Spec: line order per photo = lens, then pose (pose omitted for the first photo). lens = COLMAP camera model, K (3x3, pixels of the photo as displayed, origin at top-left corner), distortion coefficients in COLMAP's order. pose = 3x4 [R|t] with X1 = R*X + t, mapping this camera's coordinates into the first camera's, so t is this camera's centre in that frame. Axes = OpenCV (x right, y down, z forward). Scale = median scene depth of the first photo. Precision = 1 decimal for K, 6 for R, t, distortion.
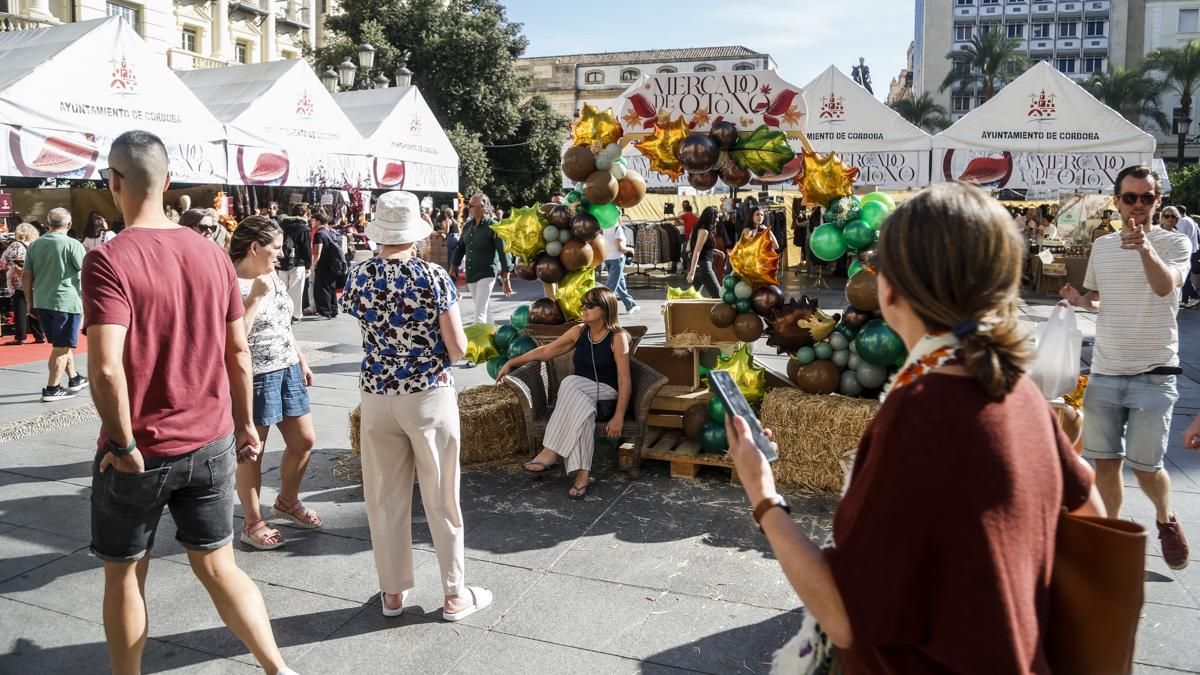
lens RADIAL K [[808.2, 0, 601.0], [0, 808.2, 295.0], [0, 0, 1]] dist [-0.124318, 0.069408]
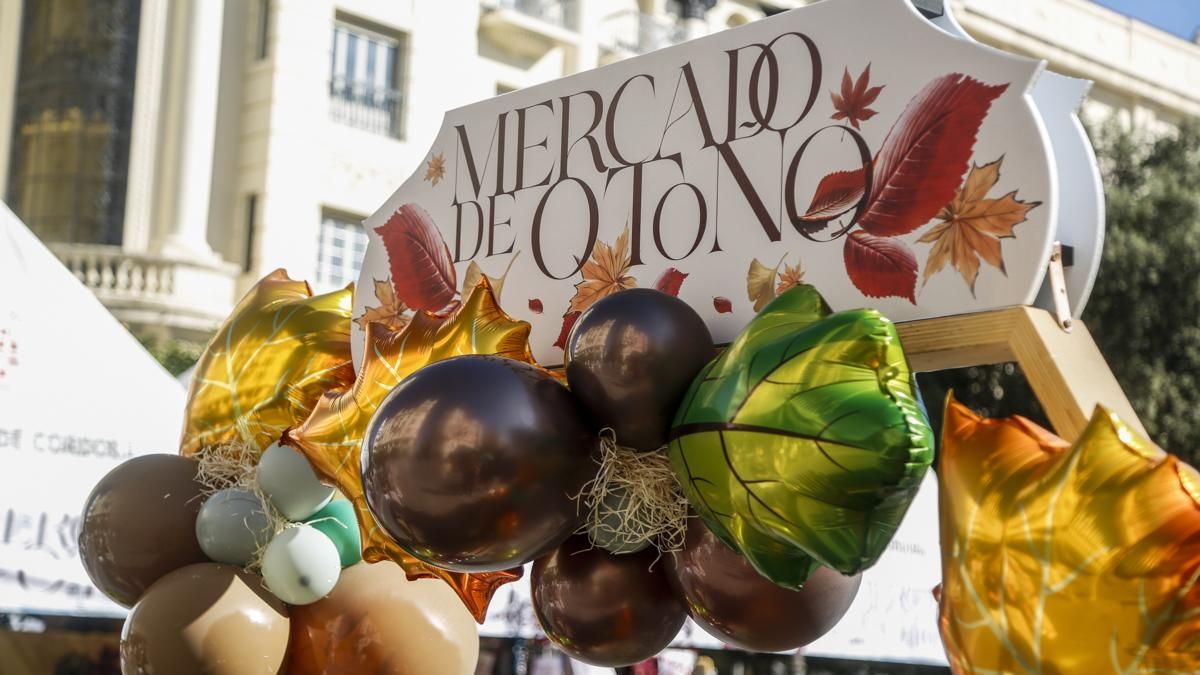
lens RADIAL K [[1997.9, 0, 600.0], [0, 1997.9, 337.5], [0, 0, 1]] dist [0.198764, -0.008745]
pose [[0.884458, -0.049840, -0.463950, 0.124199], [-0.084405, 0.960790, -0.264120, -0.028843], [0.458922, 0.272762, 0.845571, 0.210496]]
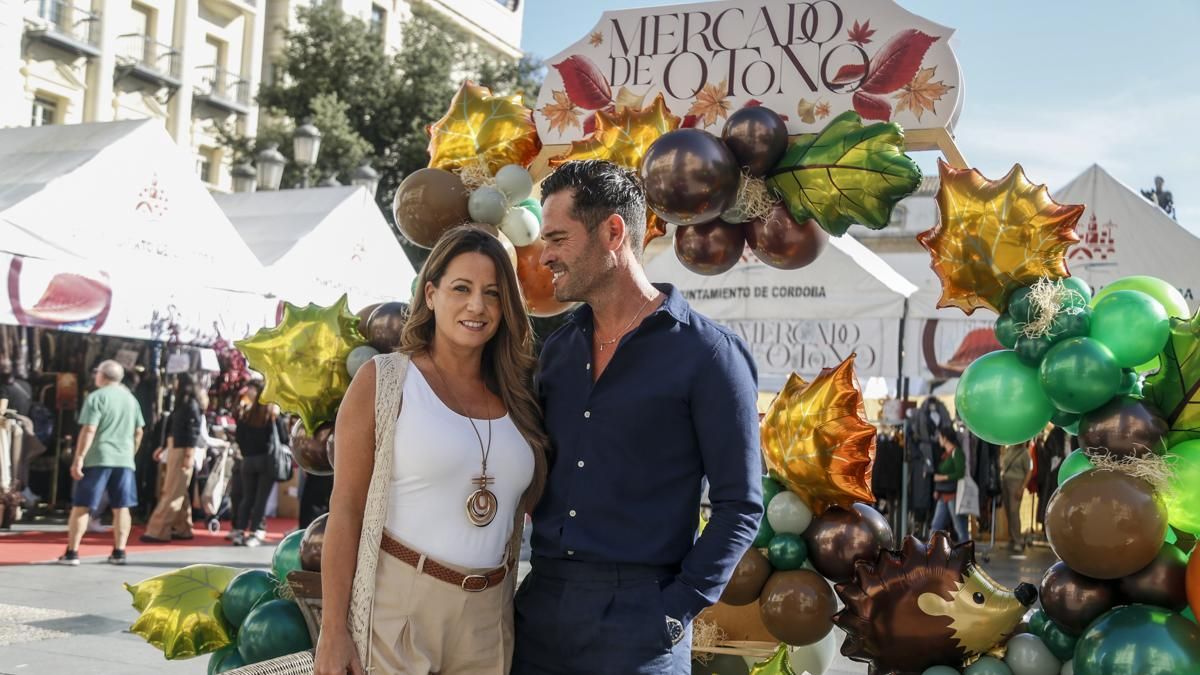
lens RADIAL K [[1300.6, 0, 605.1], [0, 1300.6, 368.6], [0, 0, 1]] dist [0.009626, 0.144075]
pose [[0.994822, 0.045811, -0.090728, 0.049288], [-0.059436, 0.986331, -0.153686, 0.009992], [0.082447, 0.158282, 0.983946, 0.118405]]
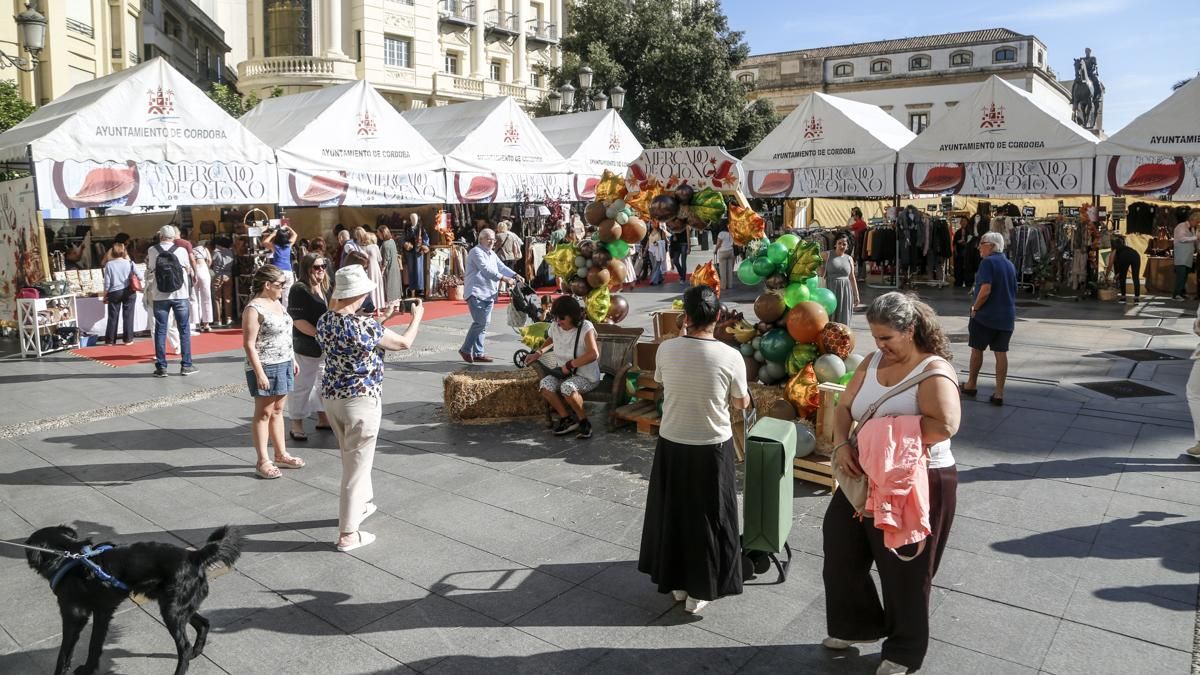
lens RADIAL K [[820.1, 0, 595.4], [0, 820.1, 297.9], [0, 0, 1]] dist [-0.139242, 0.079844]
pose [[0.945566, 0.019735, -0.324832, 0.164579], [-0.016247, 0.999778, 0.013449, -0.011855], [0.325025, -0.007439, 0.945676, -0.140750]]
